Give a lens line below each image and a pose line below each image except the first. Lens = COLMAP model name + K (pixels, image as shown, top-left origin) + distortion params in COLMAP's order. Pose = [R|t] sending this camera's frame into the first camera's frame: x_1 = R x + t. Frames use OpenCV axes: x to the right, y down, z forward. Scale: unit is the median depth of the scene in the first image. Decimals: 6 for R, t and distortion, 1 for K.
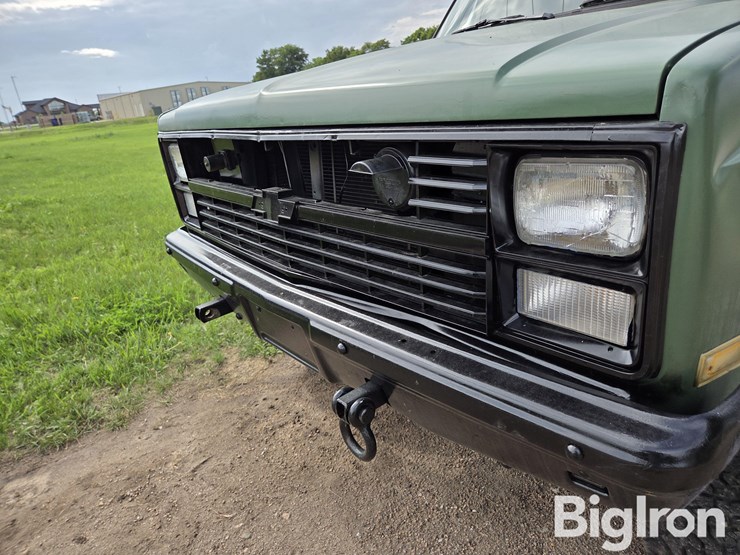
lens RADIAL K [[500.6, 0, 371.5], [0, 500.6, 288.3], [0, 0, 1]] dist [0.063420, -0.055108]
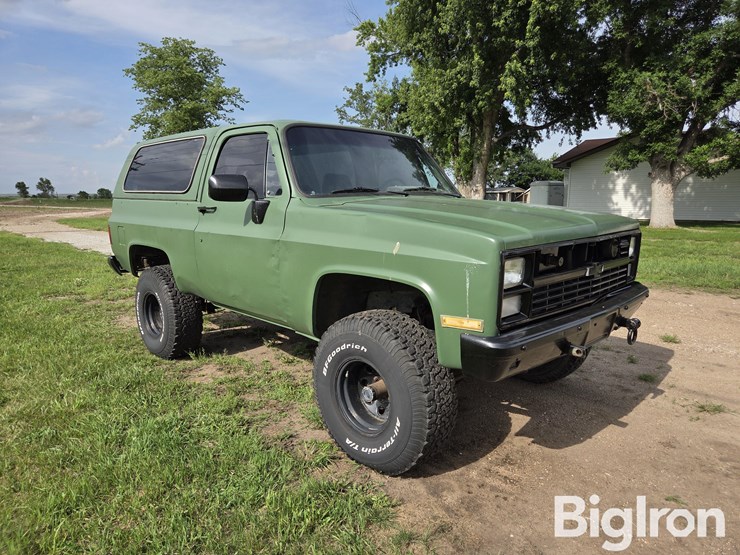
lens RADIAL K [[500.6, 0, 371.5], [0, 500.6, 288.3], [0, 0, 1]] dist [0.063420, -0.055108]
pose [[-0.095271, -0.080278, 0.992209, -1.457513], [0.380096, 0.918287, 0.110794, -0.446416], [-0.920027, 0.387690, -0.056973, 1.297257]]
